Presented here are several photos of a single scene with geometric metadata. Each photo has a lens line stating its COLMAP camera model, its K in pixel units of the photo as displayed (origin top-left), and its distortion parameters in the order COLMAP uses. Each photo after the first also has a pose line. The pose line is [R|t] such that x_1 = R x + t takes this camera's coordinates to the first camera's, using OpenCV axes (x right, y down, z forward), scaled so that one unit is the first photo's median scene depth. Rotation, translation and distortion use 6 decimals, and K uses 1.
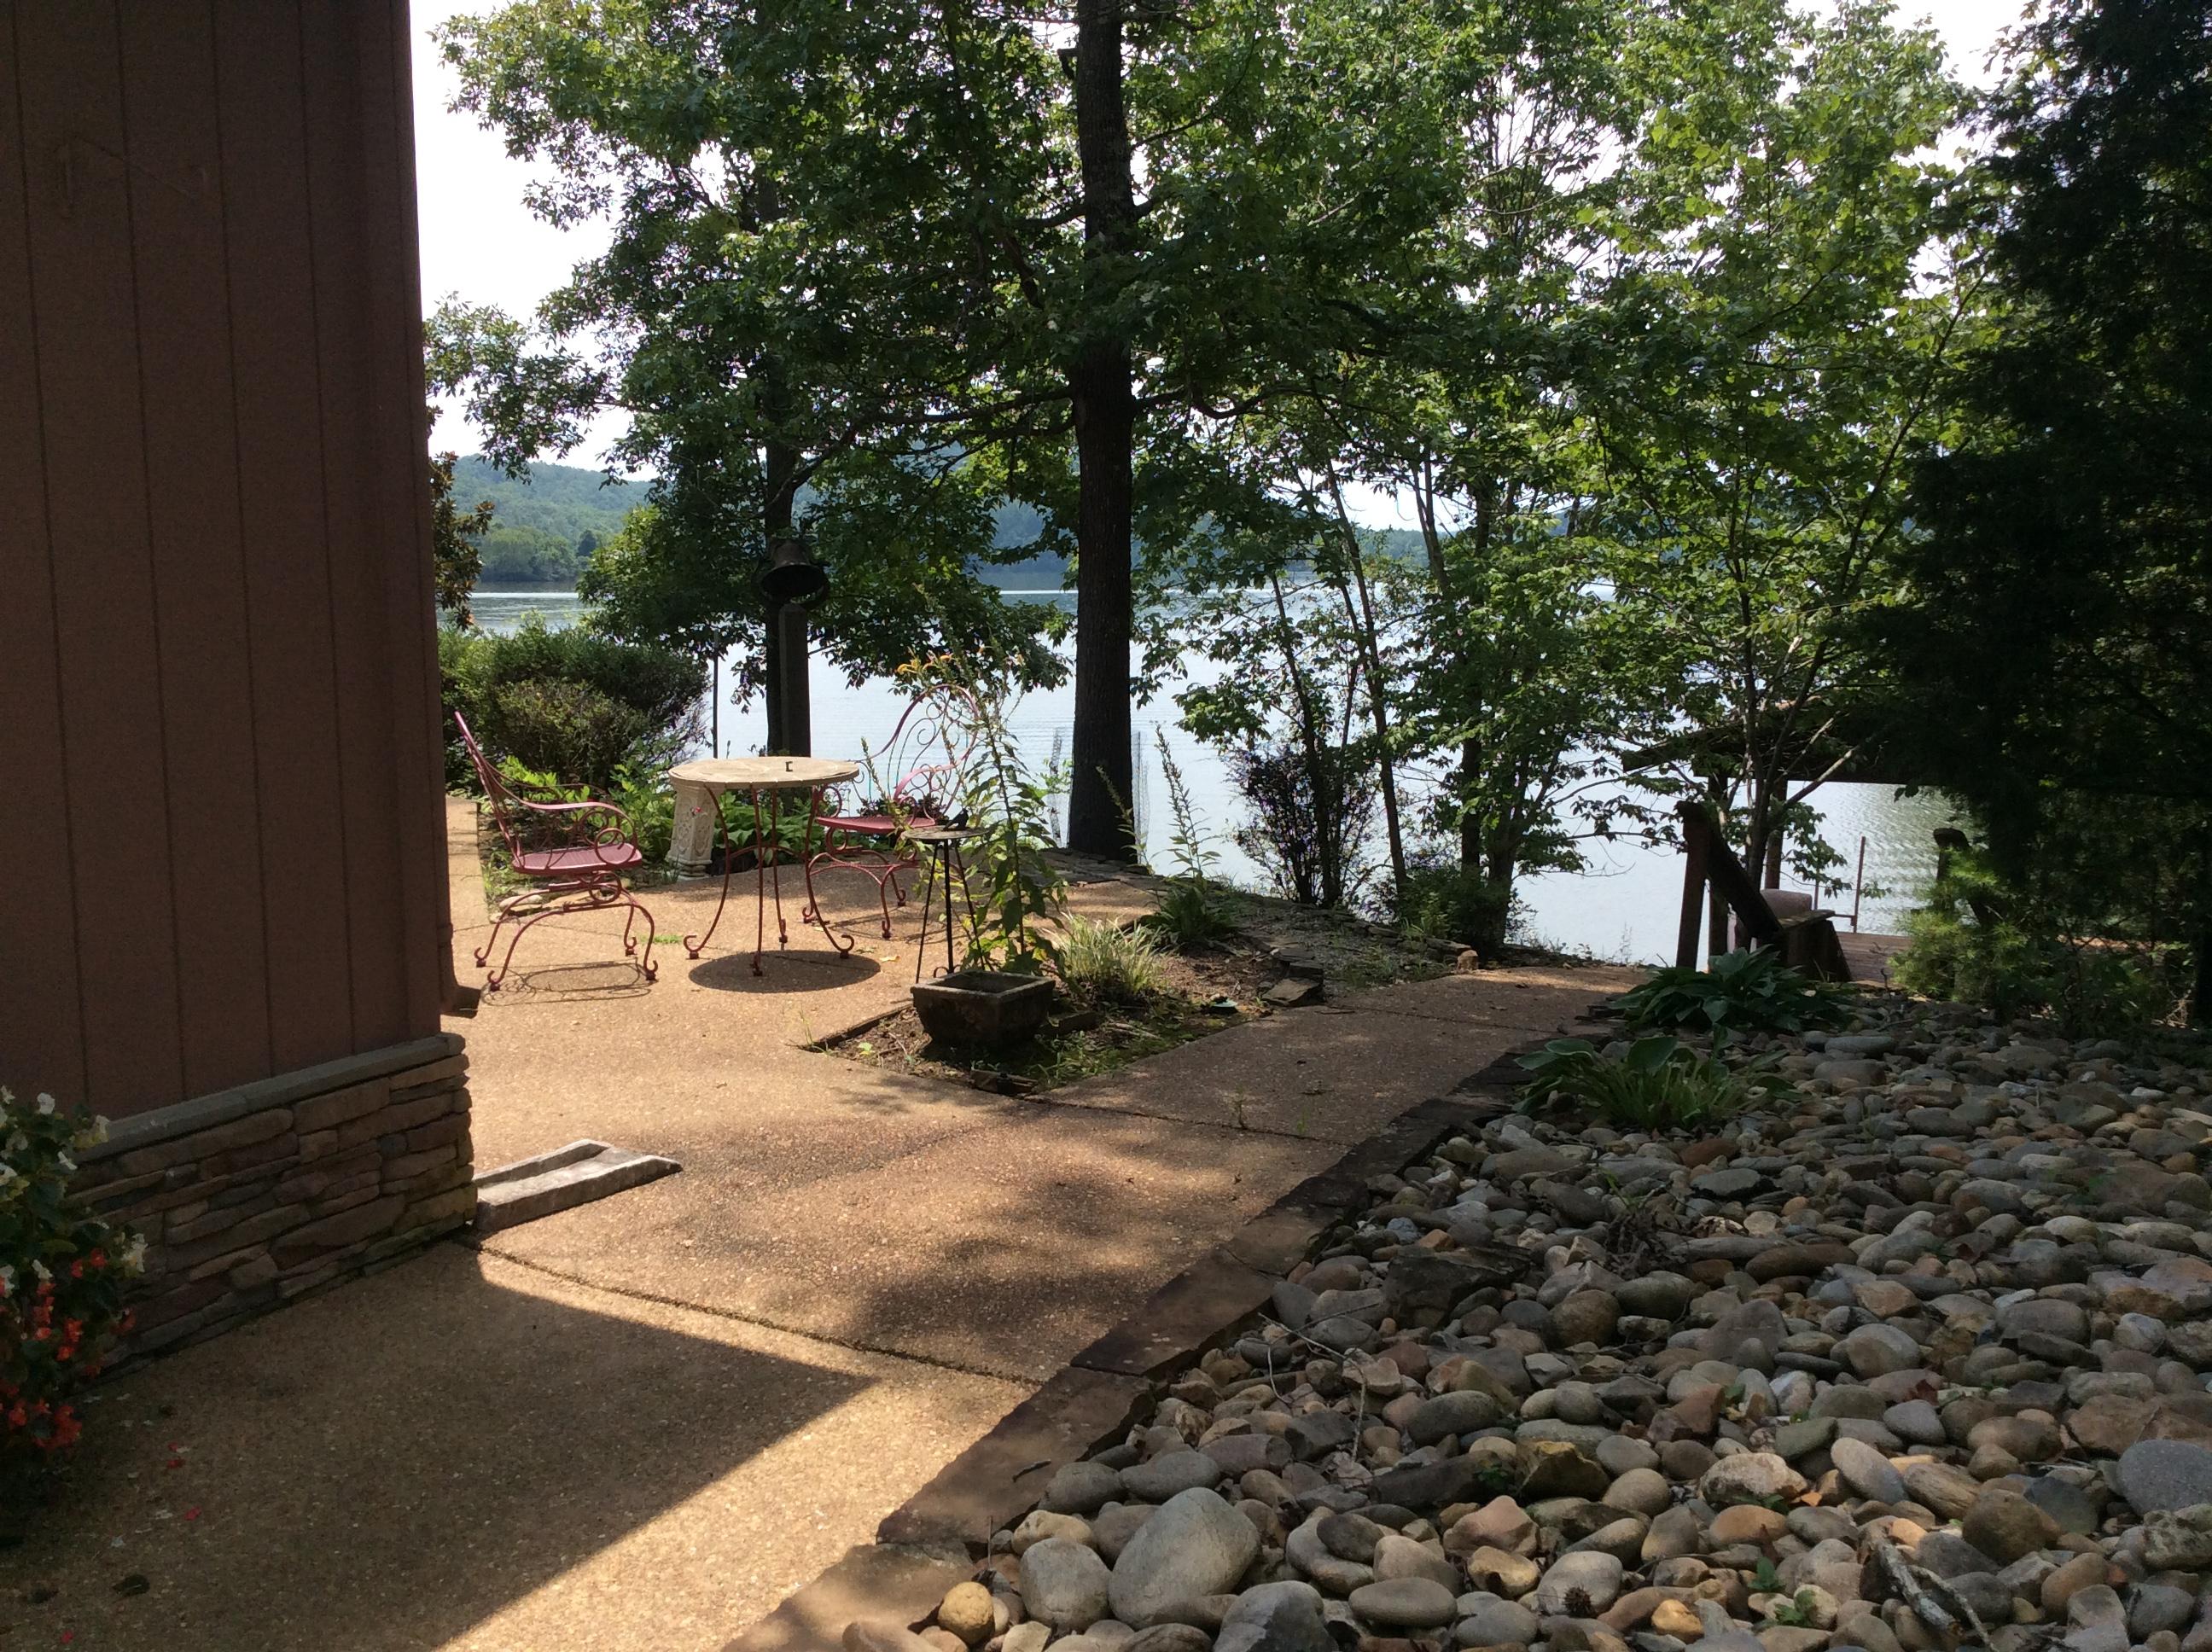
lens RADIAL K [[2040.4, 0, 1103.6], [0, 2040.4, 825.5], [0, 0, 1]] dist [0.023761, 0.000000]
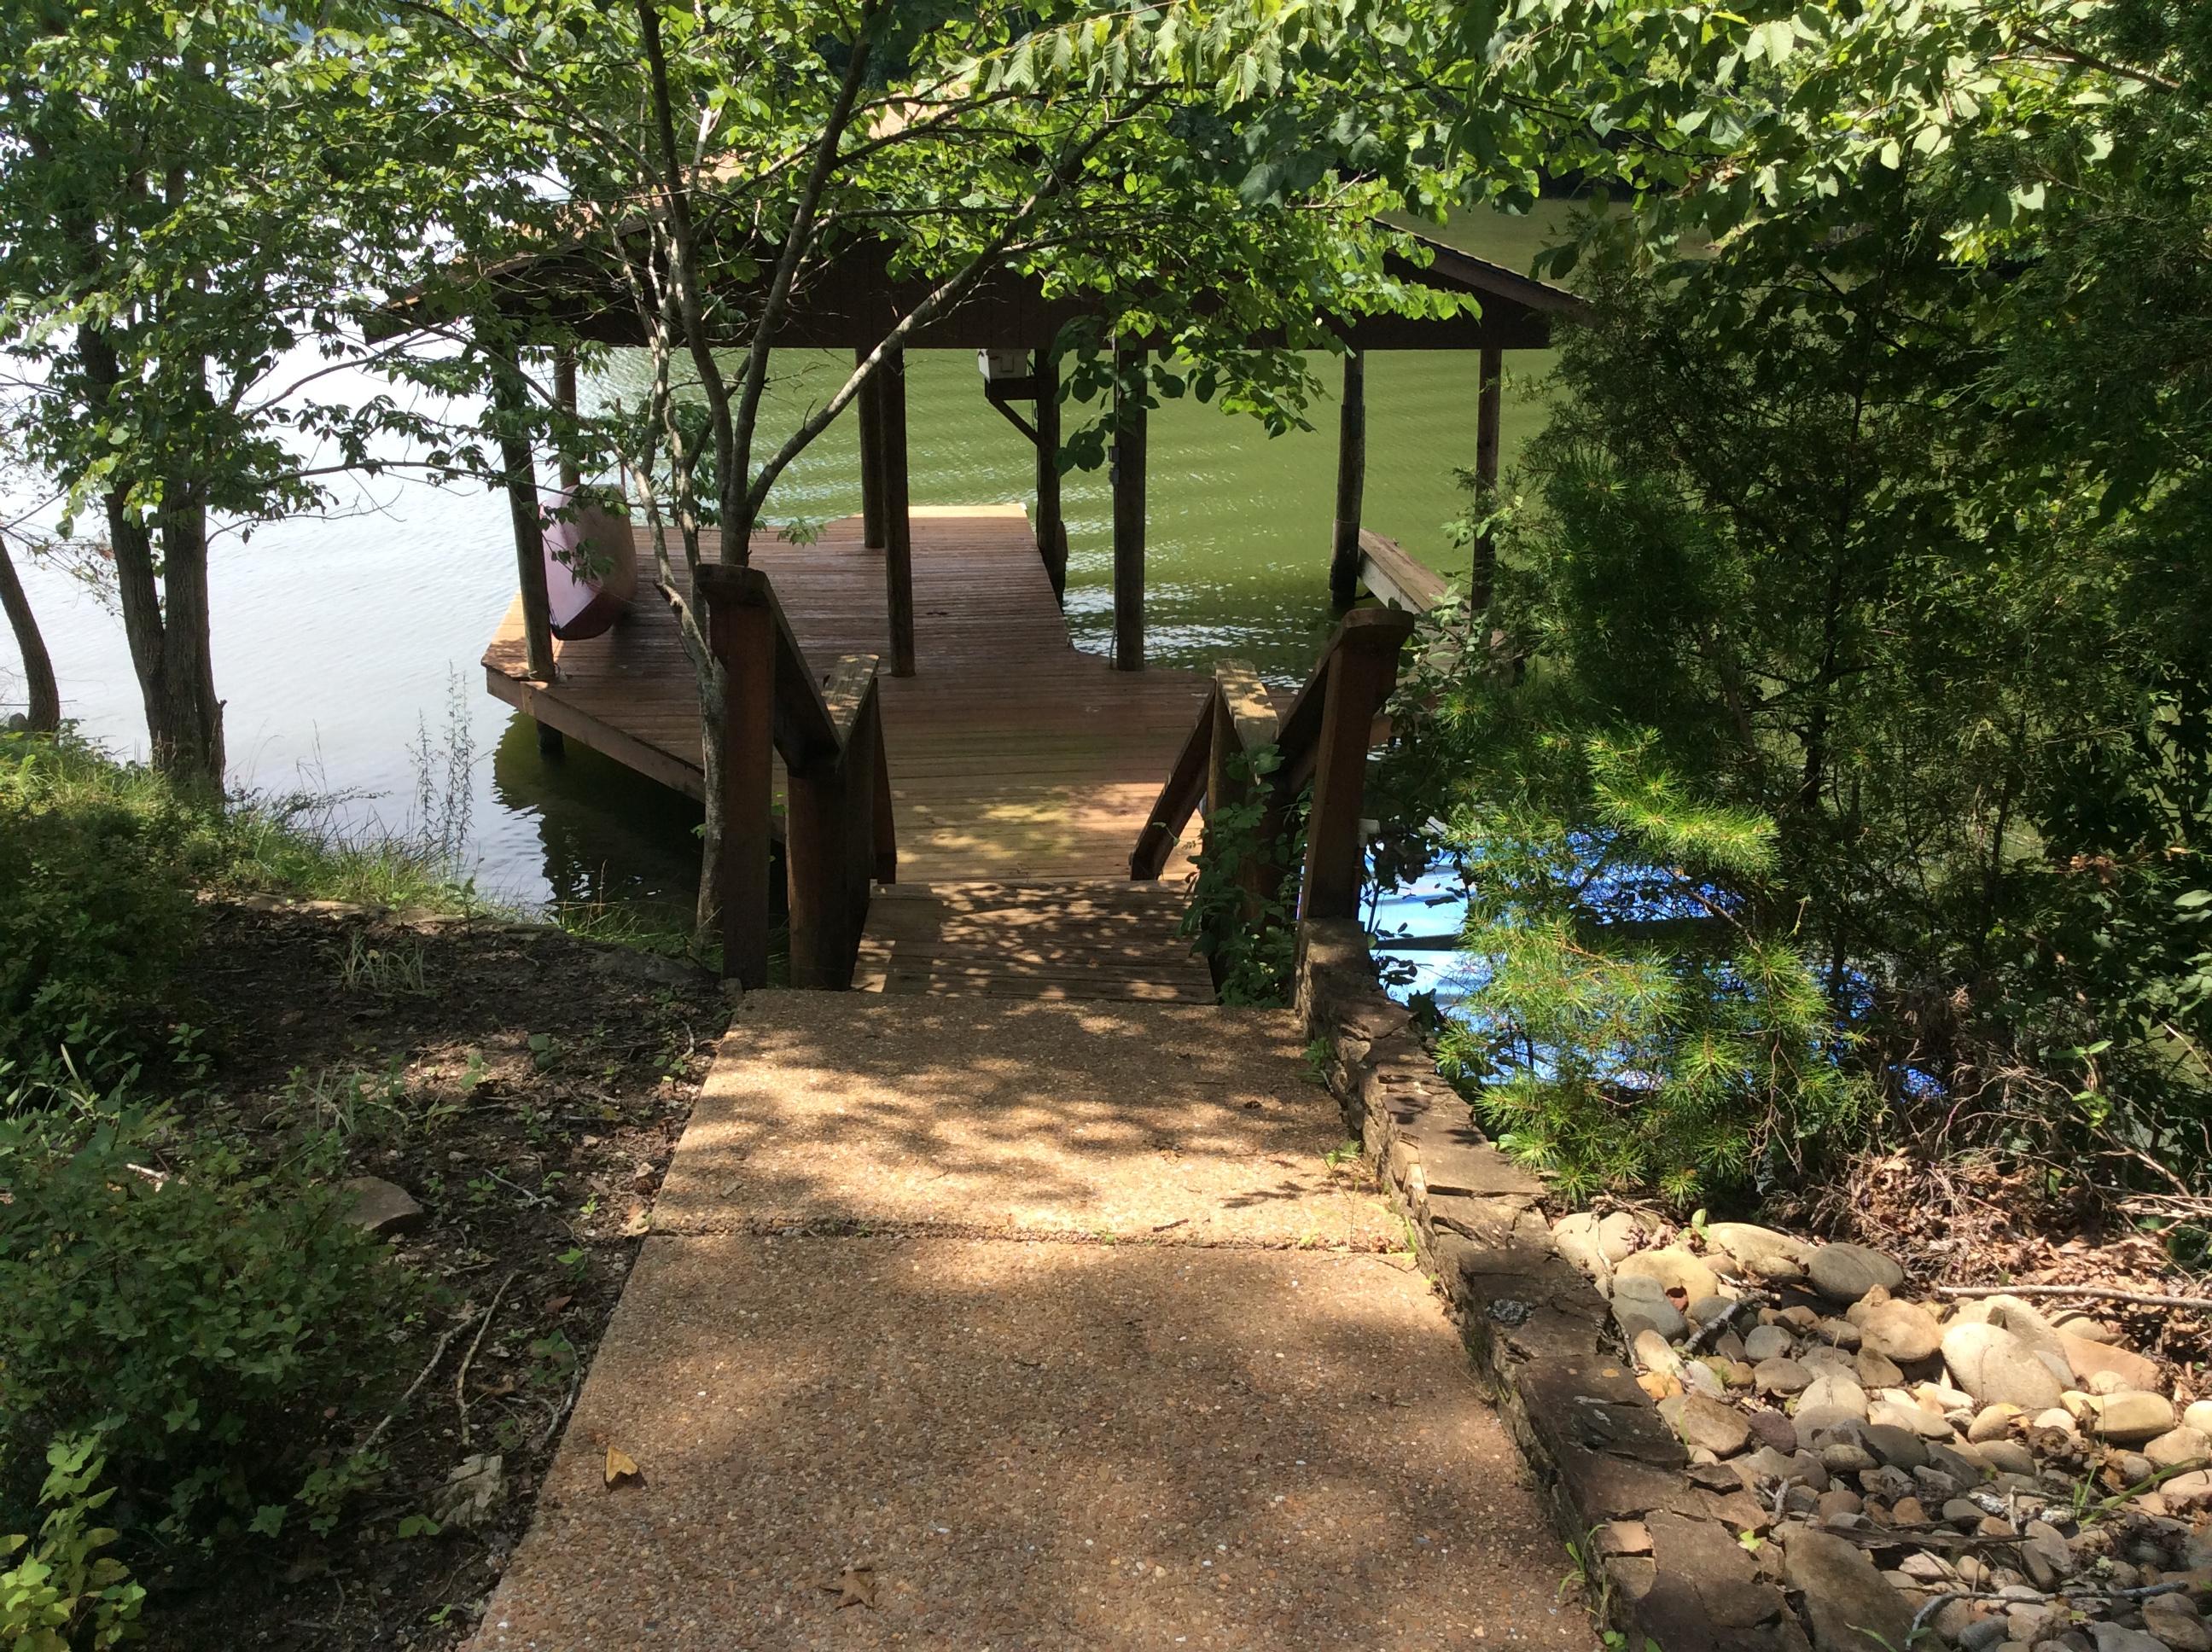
lens RADIAL K [[2040.4, 0, 1103.4], [0, 2040.4, 831.4], [0, 0, 1]] dist [0.023761, 0.000000]
pose [[0.818199, -0.179294, 0.546264, 0.077938], [0.047110, 0.967844, 0.247102, -0.029620], [-0.573002, -0.176444, 0.800335, 0.383916]]
